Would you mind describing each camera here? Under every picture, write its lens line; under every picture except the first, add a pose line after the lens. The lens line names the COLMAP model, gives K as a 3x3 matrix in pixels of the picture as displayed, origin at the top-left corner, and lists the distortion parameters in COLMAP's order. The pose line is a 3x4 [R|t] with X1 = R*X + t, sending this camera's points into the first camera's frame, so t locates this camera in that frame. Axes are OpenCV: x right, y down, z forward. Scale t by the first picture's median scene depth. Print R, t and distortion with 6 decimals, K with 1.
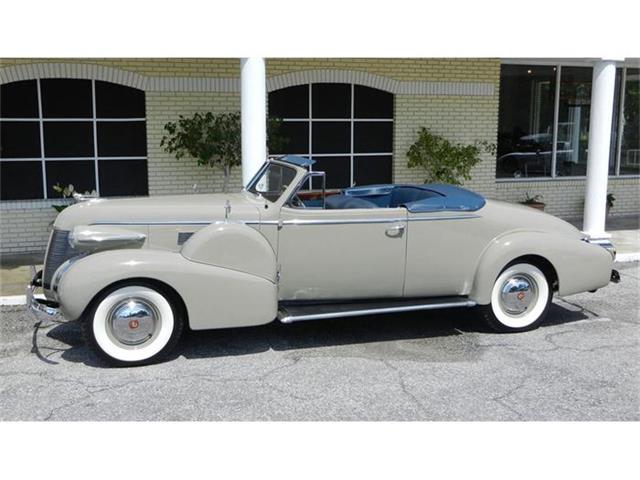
lens RADIAL K [[754.0, 0, 318.0], [0, 754.0, 244.6], [0, 0, 1]] dist [-0.001487, 0.000000]
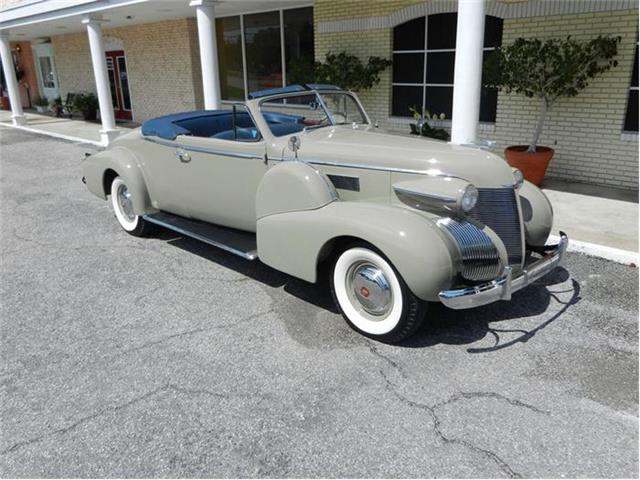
lens RADIAL K [[553.5, 0, 320.5], [0, 553.5, 242.6], [0, 0, 1]] dist [0.009015, 0.004954]
pose [[0.409286, 0.274646, -0.870089, 0.612053], [-0.127658, 0.961477, 0.243443, -0.093529], [0.903432, 0.011436, 0.428580, 0.674862]]
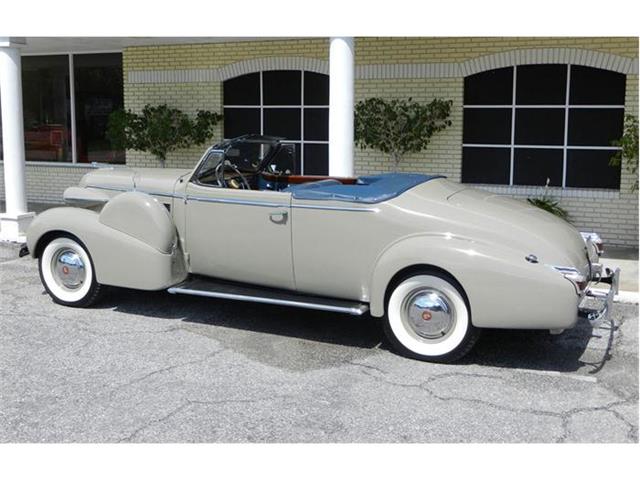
lens RADIAL K [[760.5, 0, 321.0], [0, 760.5, 204.3], [0, 0, 1]] dist [0.000148, 0.000000]
pose [[0.728626, 0.081912, -0.679996, 0.722349], [-0.115527, 0.993296, -0.004137, -0.033303], [0.675098, 0.081573, 0.733204, 0.319737]]
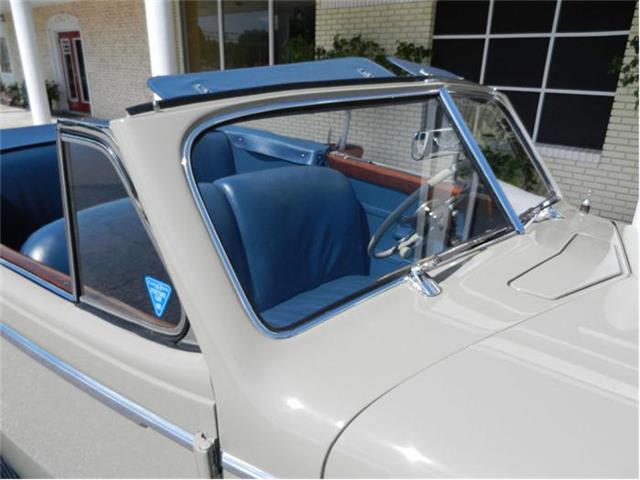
lens RADIAL K [[485.8, 0, 319.6], [0, 485.8, 240.9], [0, 0, 1]] dist [0.014095, -0.005320]
pose [[0.444752, 0.314642, -0.838567, 0.091550], [-0.169109, 0.948923, 0.266359, -0.094552], [0.879544, 0.023345, 0.475245, 0.858344]]
